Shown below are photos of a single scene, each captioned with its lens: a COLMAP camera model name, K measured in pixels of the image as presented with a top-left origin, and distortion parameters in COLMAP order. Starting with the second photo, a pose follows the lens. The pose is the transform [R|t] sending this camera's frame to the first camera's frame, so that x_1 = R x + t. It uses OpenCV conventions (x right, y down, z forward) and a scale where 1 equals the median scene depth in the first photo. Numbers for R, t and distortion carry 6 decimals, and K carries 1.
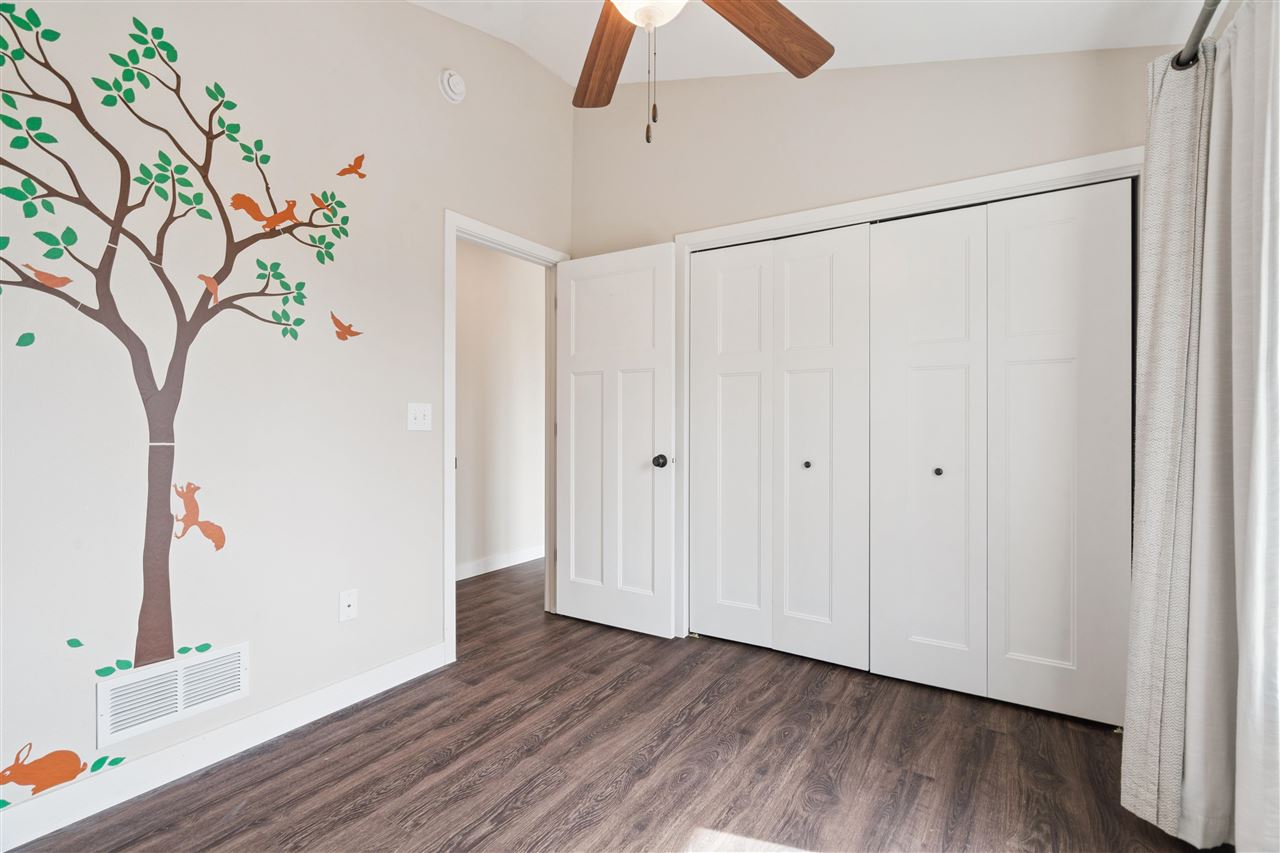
lens RADIAL K [[578.8, 0, 640.0], [0, 578.8, 426.5], [0, 0, 1]] dist [-0.000660, -0.000049]
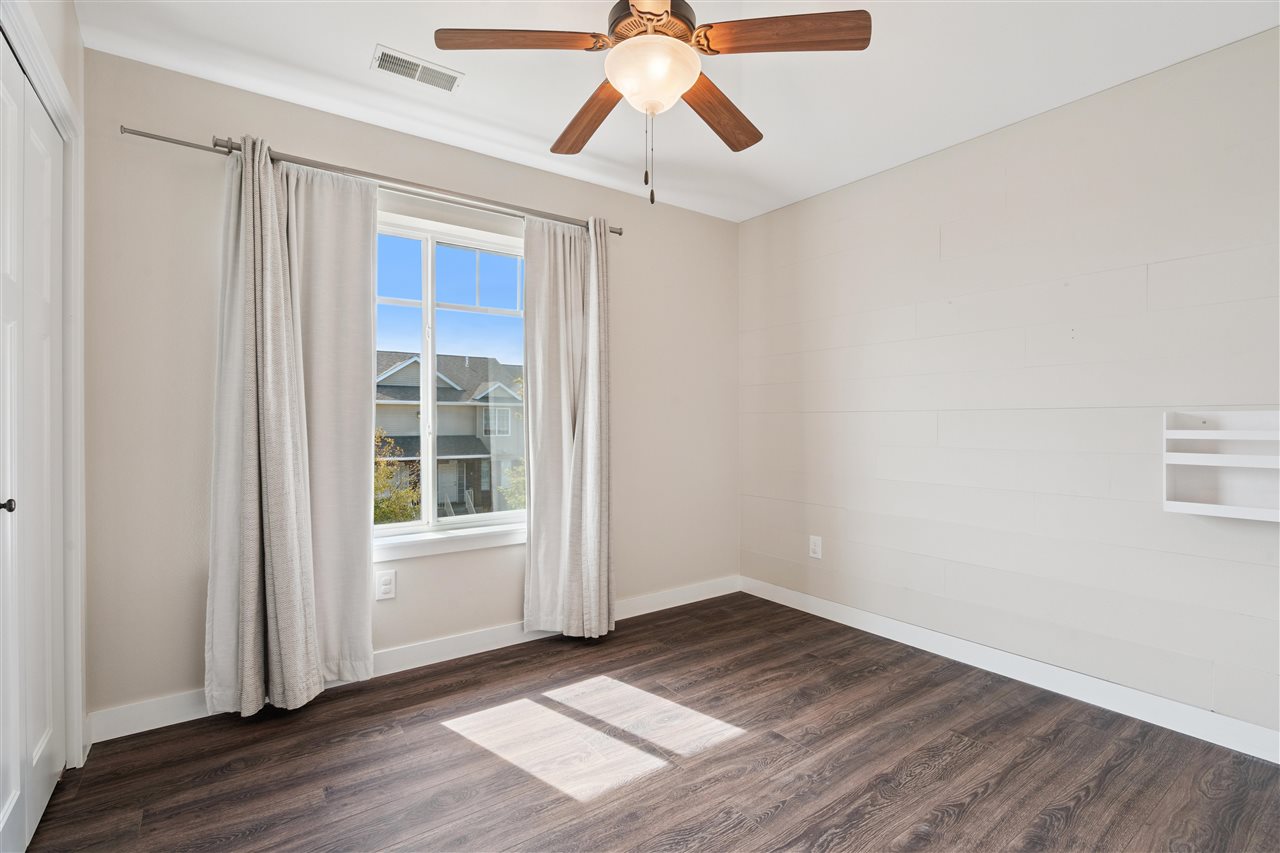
lens RADIAL K [[578.8, 0, 640.0], [0, 578.8, 426.5], [0, 0, 1]] dist [-0.000660, -0.000049]
pose [[-0.928157, -0.007988, 0.372103, -0.383743], [-0.002913, 0.999895, 0.014199, -0.012796], [-0.372178, 0.012095, -0.928083, 1.927595]]
